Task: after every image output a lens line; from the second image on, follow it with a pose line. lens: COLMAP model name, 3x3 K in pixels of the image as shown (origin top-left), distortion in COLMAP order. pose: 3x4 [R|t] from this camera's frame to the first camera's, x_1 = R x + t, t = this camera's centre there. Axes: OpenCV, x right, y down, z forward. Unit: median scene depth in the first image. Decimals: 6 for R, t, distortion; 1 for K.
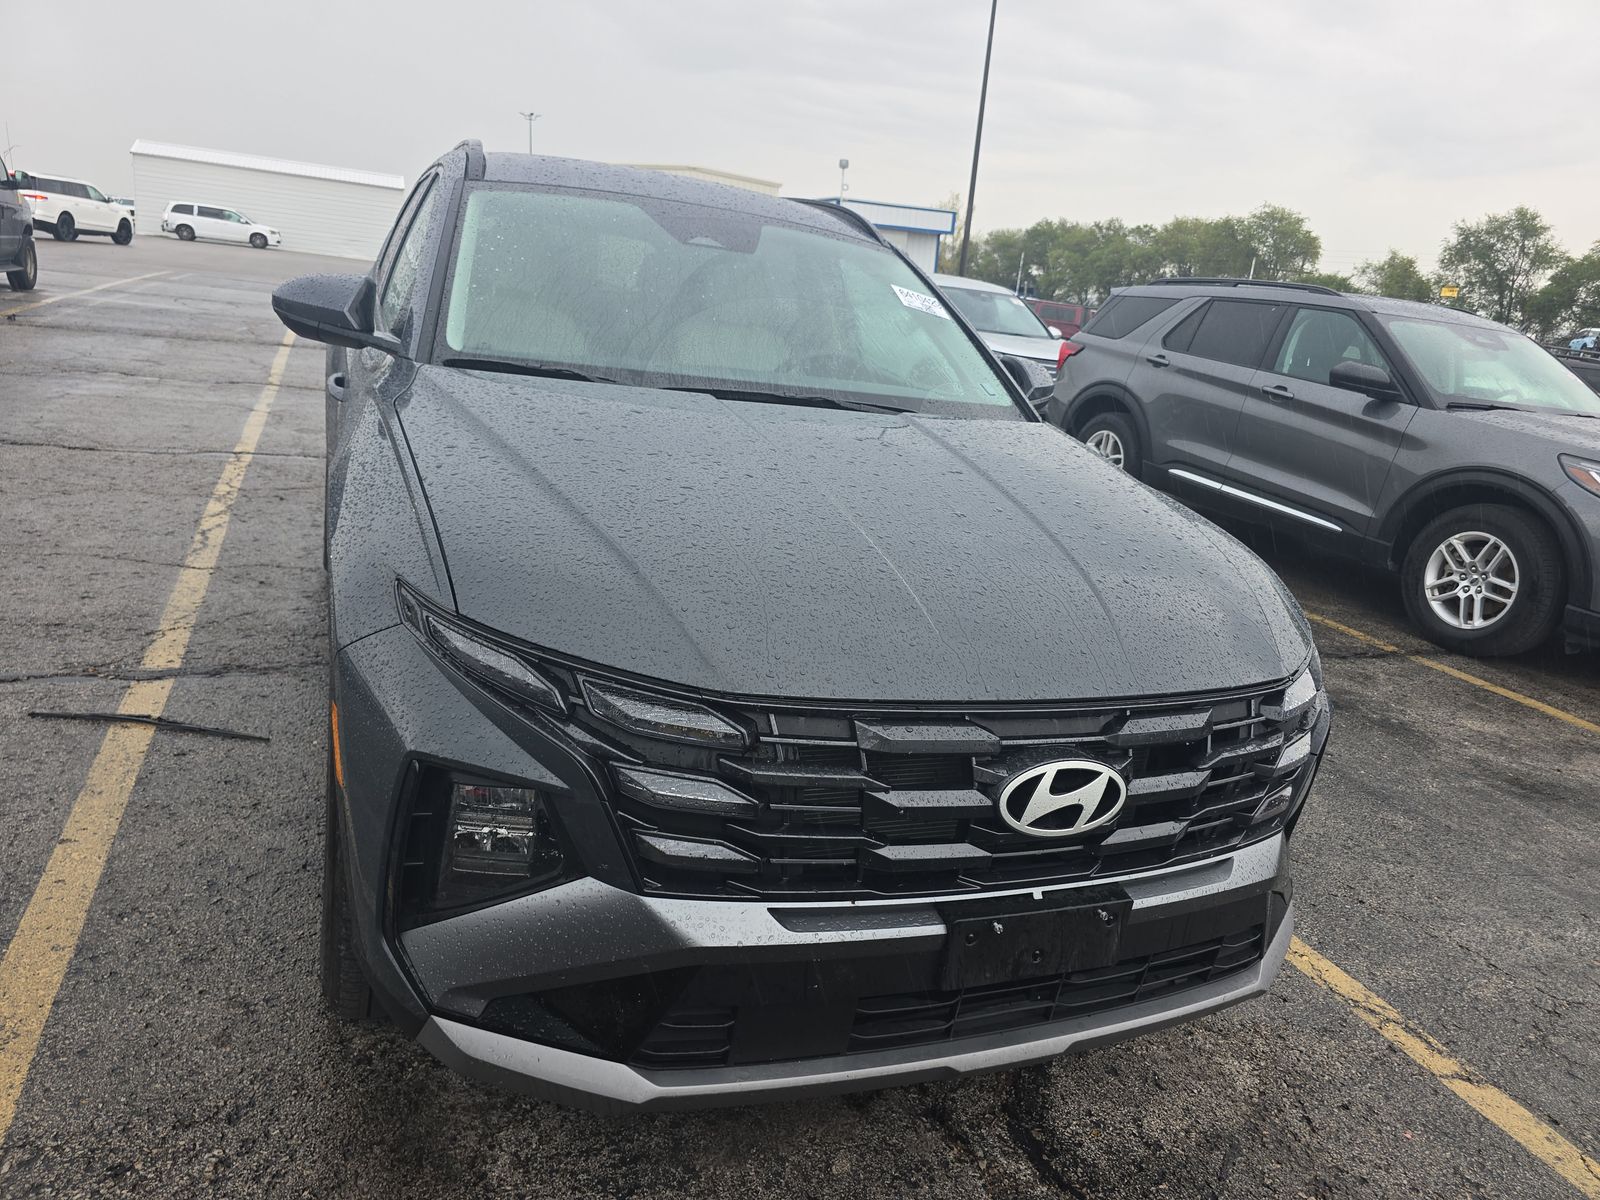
lens RADIAL K [[1109.8, 0, 800.0], [0, 1109.8, 600.0], [0, 0, 1]] dist [0.054465, -0.052390]
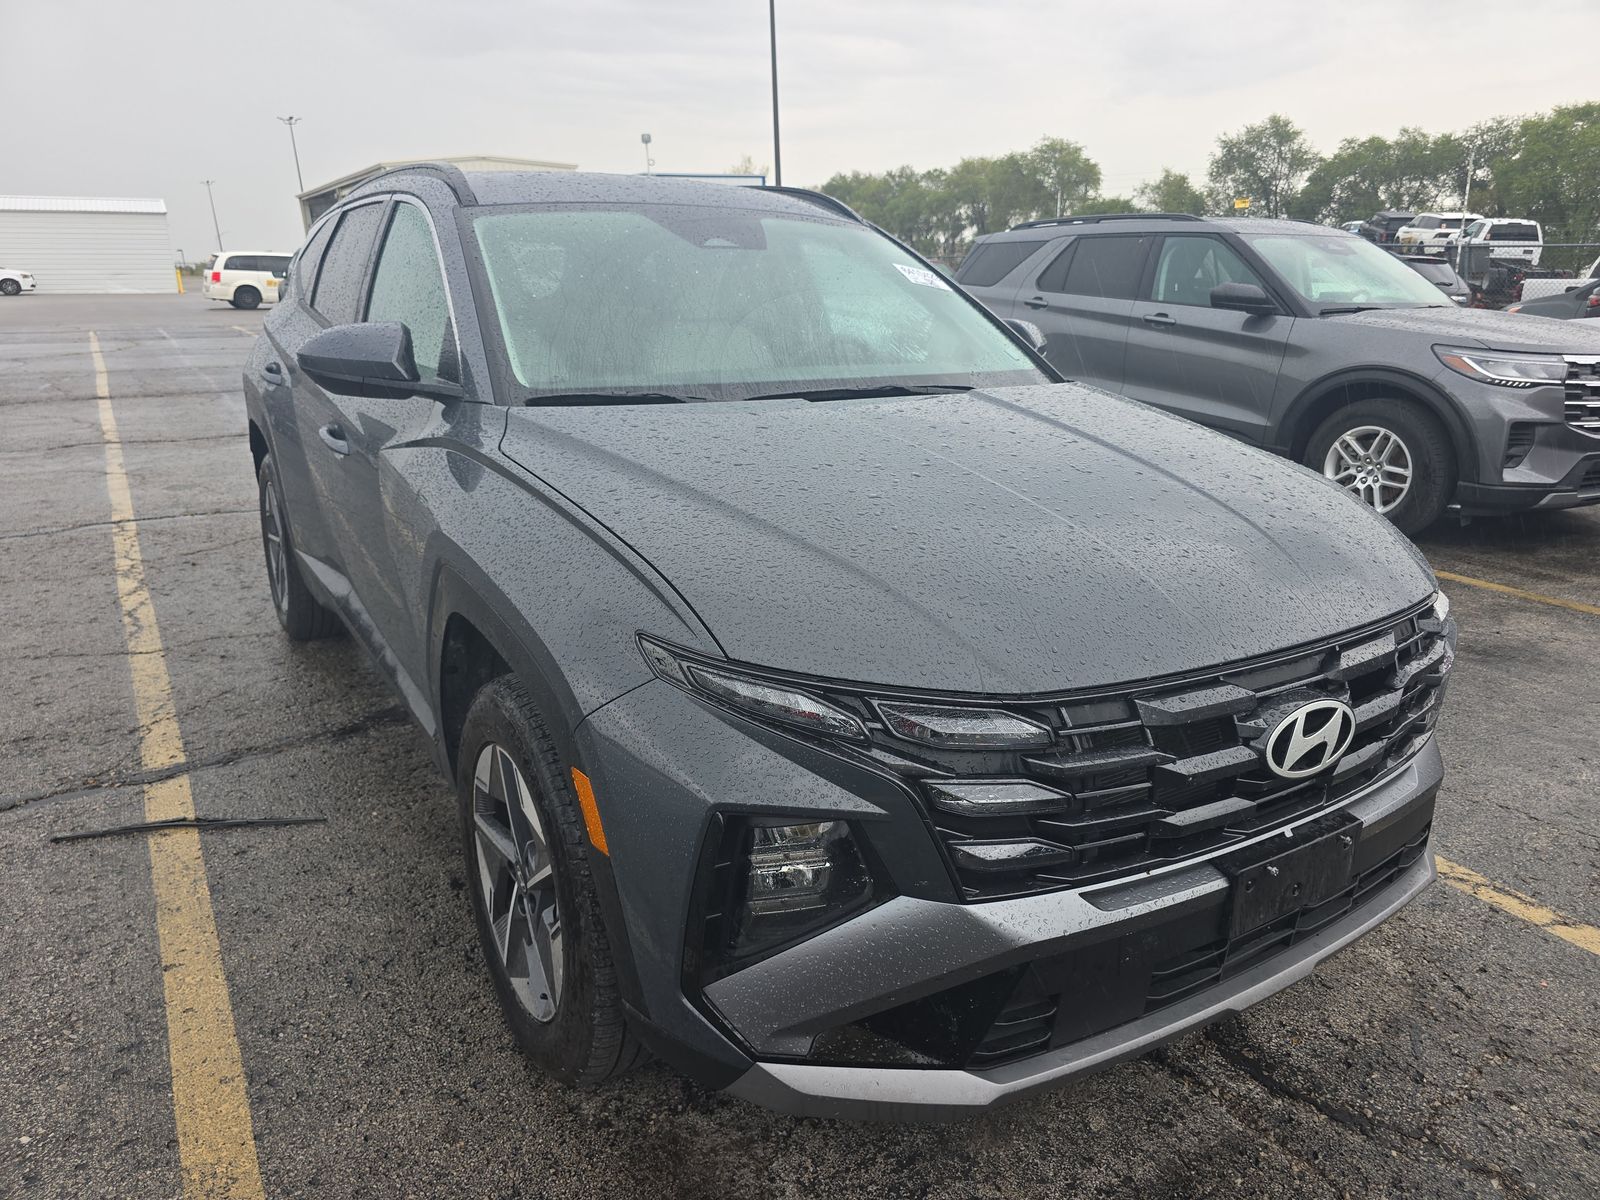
lens RADIAL K [[1109.8, 0, 800.0], [0, 1109.8, 600.0], [0, 0, 1]] dist [0.054465, -0.052390]
pose [[0.978552, -0.156420, 0.134047, -0.225426], [0.152955, 0.987583, 0.035830, -0.039711], [-0.137987, -0.014559, 0.990327, 0.012853]]
